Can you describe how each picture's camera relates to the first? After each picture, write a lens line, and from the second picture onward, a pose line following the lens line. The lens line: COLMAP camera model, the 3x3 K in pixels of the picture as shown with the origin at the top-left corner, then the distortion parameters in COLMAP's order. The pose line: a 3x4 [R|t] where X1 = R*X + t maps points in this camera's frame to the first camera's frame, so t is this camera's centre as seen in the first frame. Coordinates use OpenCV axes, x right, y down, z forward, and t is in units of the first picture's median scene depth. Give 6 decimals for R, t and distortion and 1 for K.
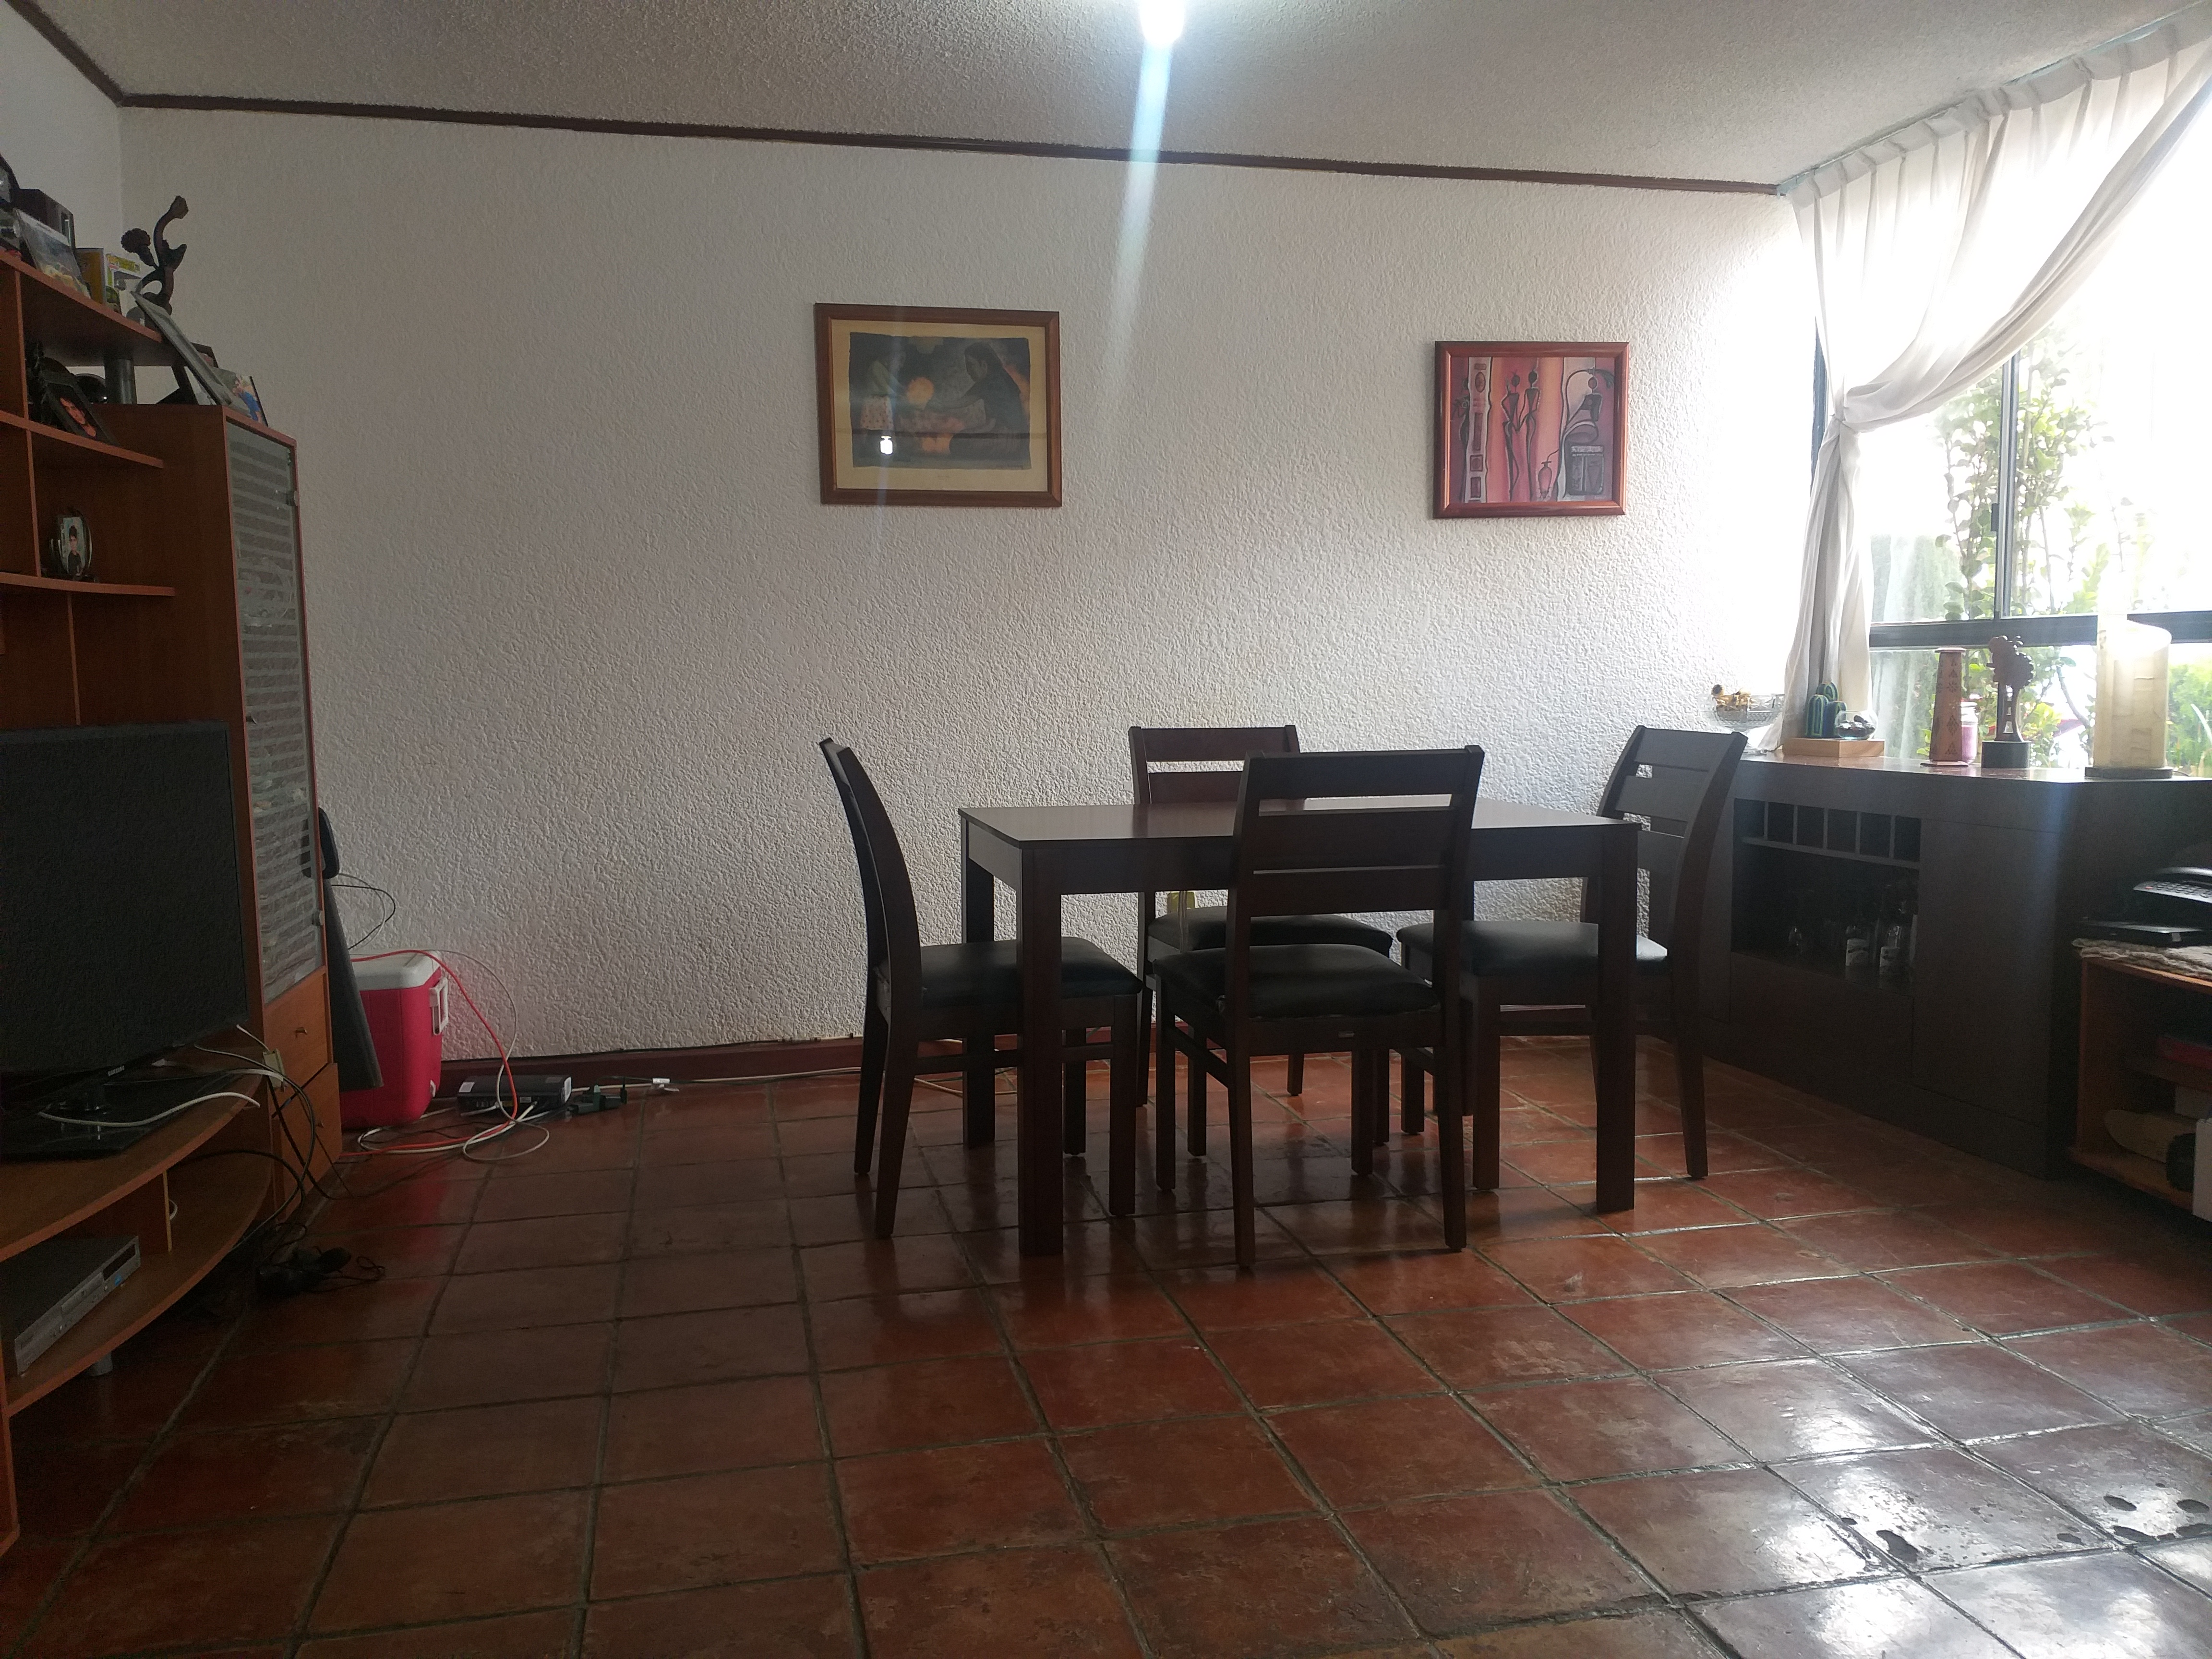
lens RADIAL K [[1680.2, 0, 1119.9], [0, 1680.2, 837.8], [0, 0, 1]] dist [0.002724, -0.049396]
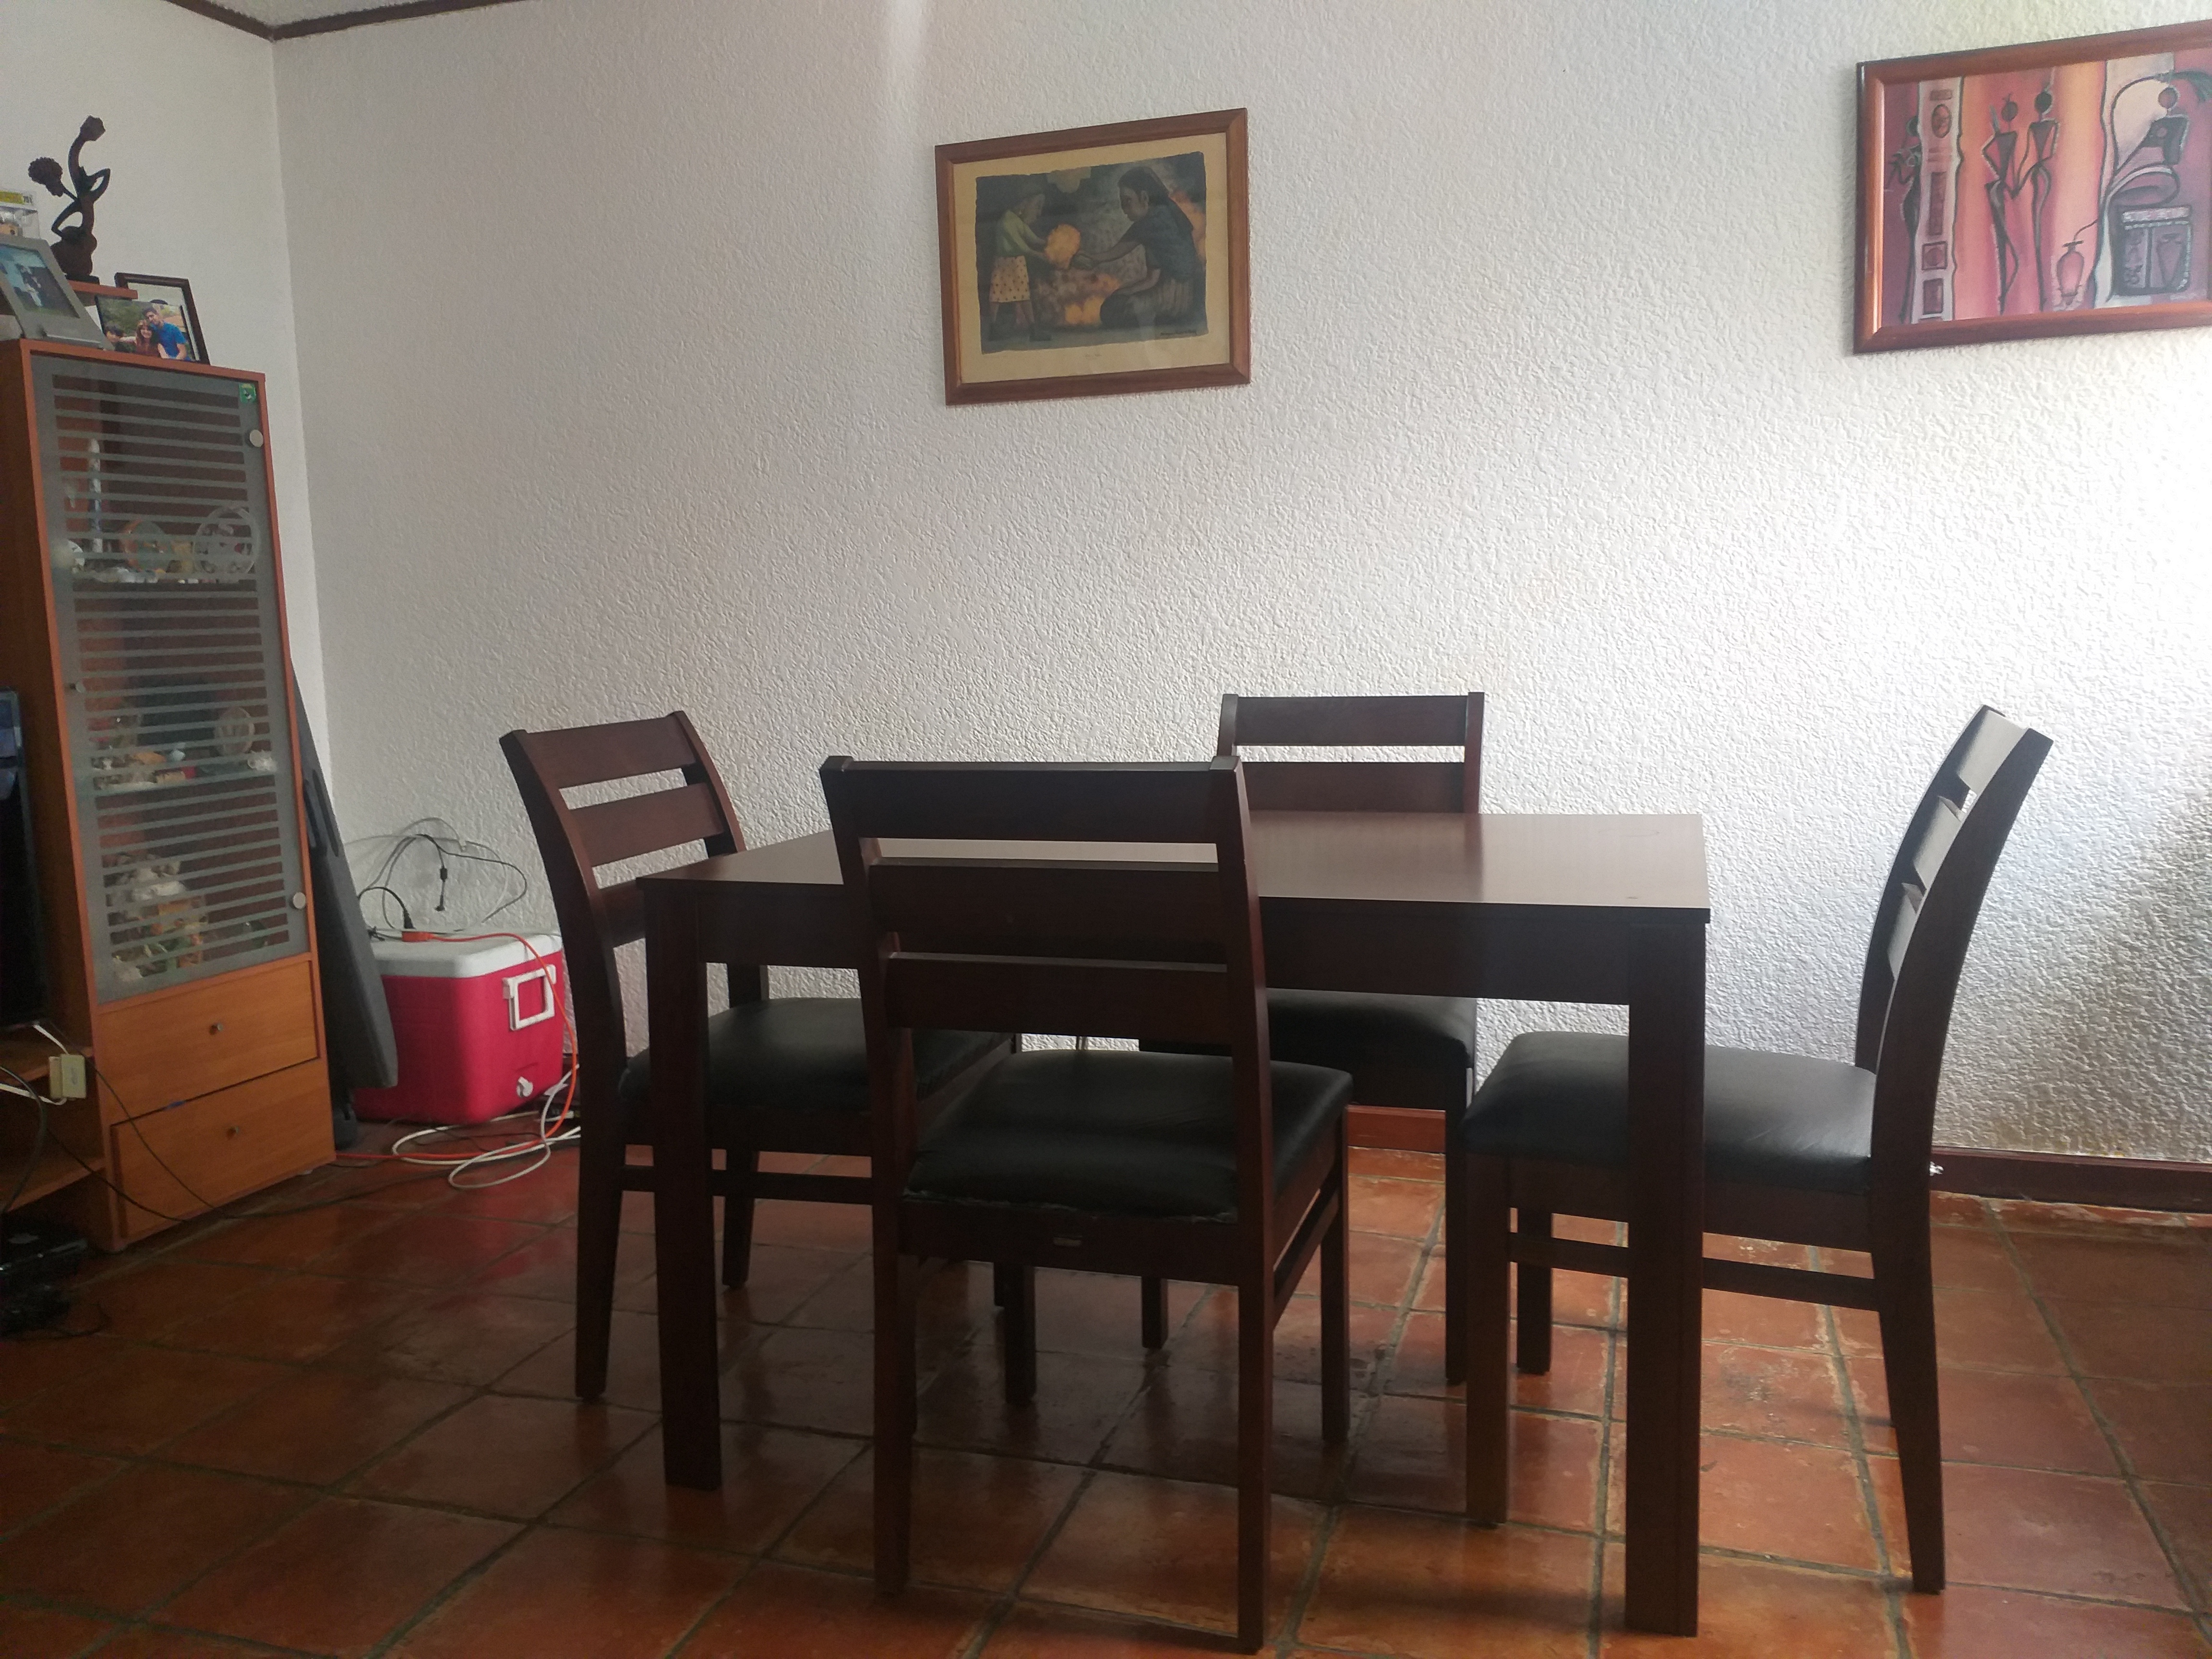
lens RADIAL K [[1680.2, 0, 1089.1], [0, 1680.2, 843.4], [0, 0, 1]] dist [0.002724, -0.049396]
pose [[0.864816, 0.050500, -0.499543, 0.275719], [-0.030624, 0.998382, 0.047913, -0.032366], [0.501154, -0.026138, 0.864963, 0.337222]]
